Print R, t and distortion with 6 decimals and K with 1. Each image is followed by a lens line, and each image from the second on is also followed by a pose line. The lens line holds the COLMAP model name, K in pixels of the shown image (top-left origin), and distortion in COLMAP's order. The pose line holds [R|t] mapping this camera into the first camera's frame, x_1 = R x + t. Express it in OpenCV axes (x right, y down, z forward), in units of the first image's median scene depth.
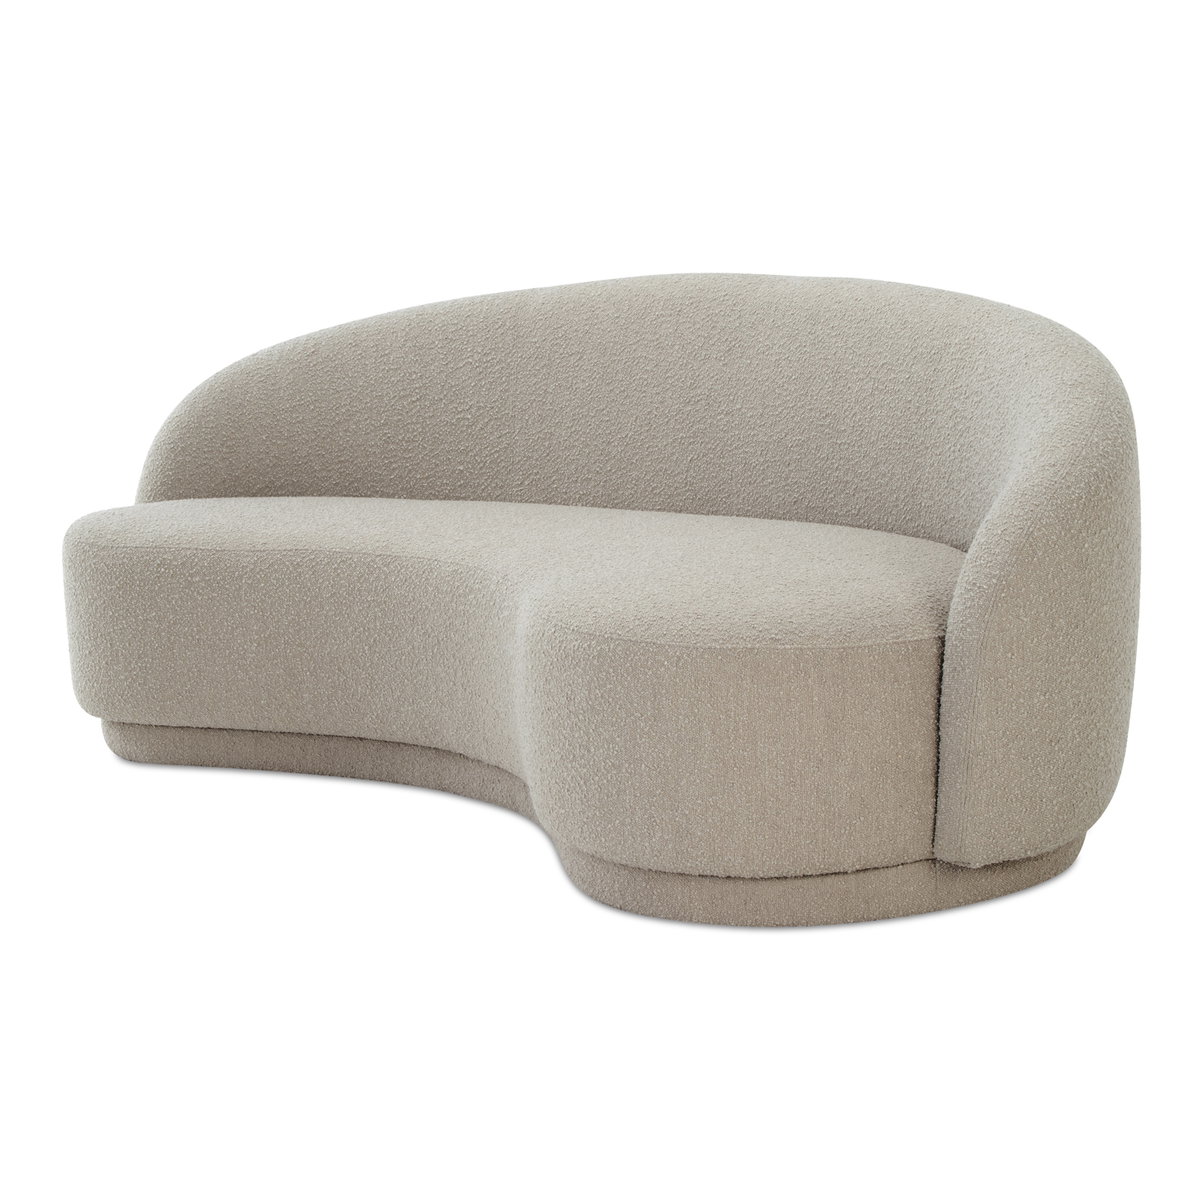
lens RADIAL K [[2636.0, 0, 600.0], [0, 2636.0, 600.0], [0, 0, 1]] dist [-0.082769, 0.003213]
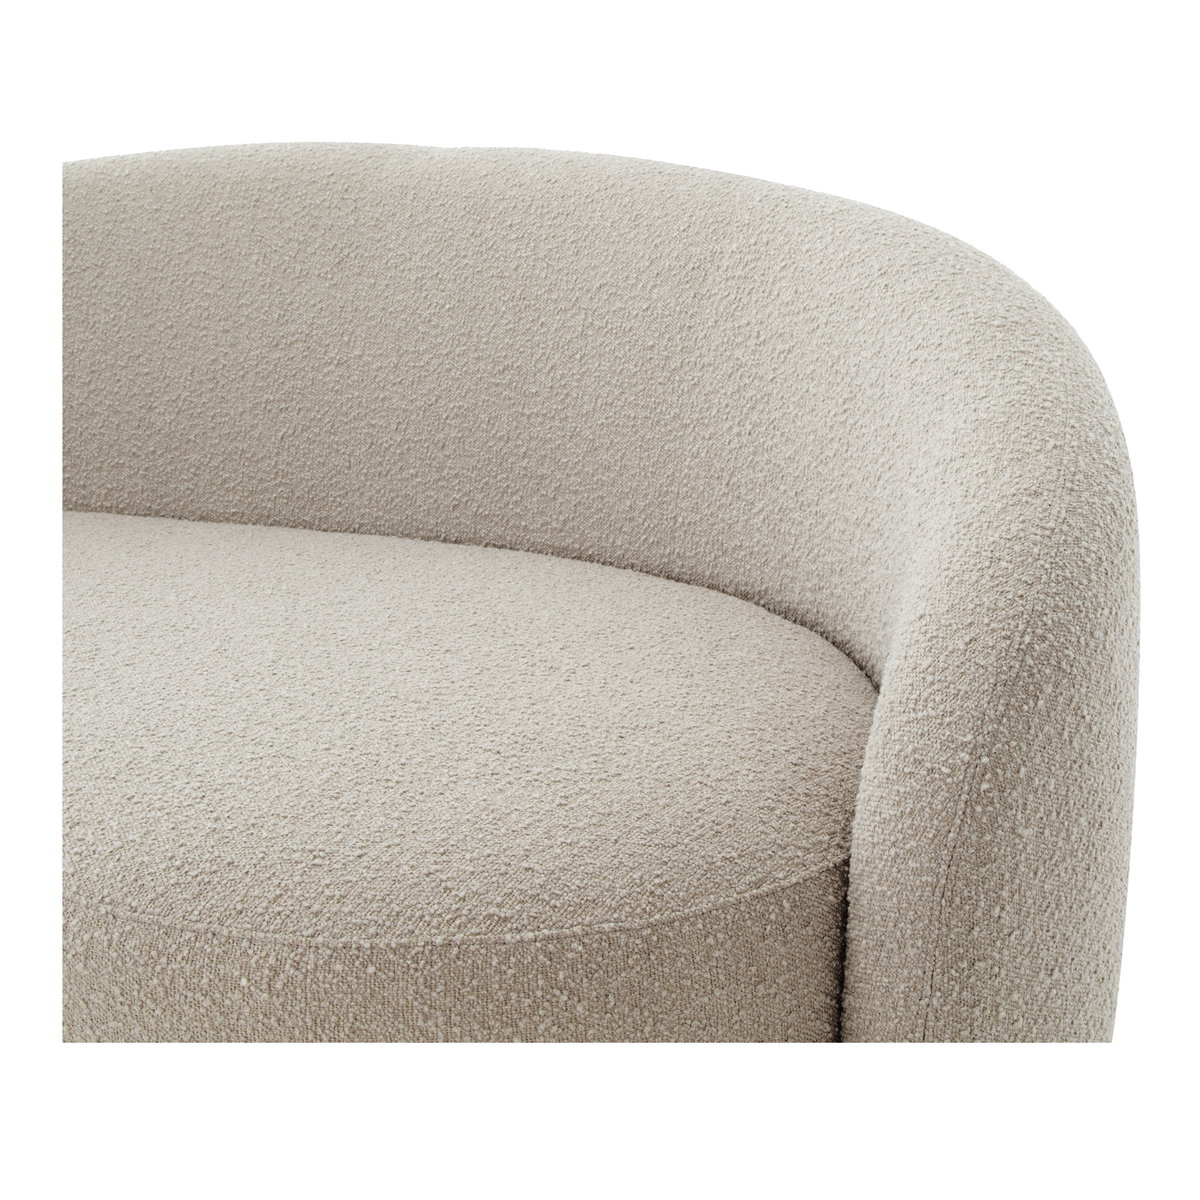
lens RADIAL K [[2060.4, 0, 795.9], [0, 2060.4, 597.3], [0, 0, 1]] dist [-0.066628, 0.168389]
pose [[0.961224, -0.035480, 0.273478, 0.019107], [0.018526, 0.997757, 0.064329, -0.050620], [-0.275147, -0.056768, 0.959725, 0.561802]]
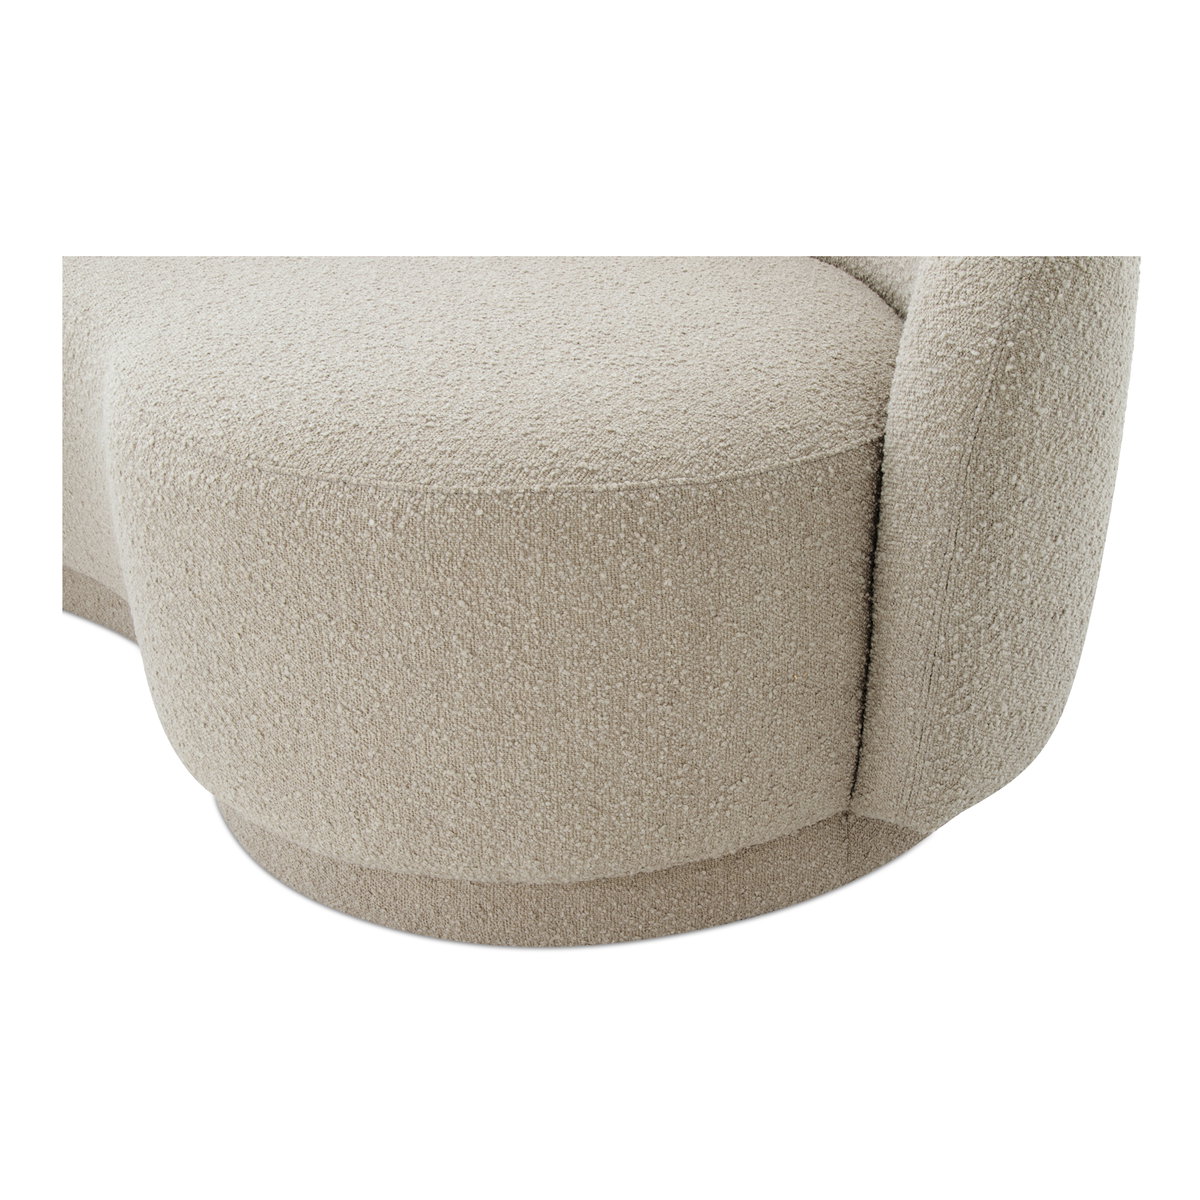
lens RADIAL K [[1698.8, 0, 662.3], [0, 1698.8, 688.4], [0, 0, 1]] dist [-0.056894, 0.088309]
pose [[0.976745, -0.072767, 0.201679, 0.009845], [0.016879, 0.963823, 0.266007, -0.026842], [-0.213740, -0.256417, 0.942638, 0.575482]]
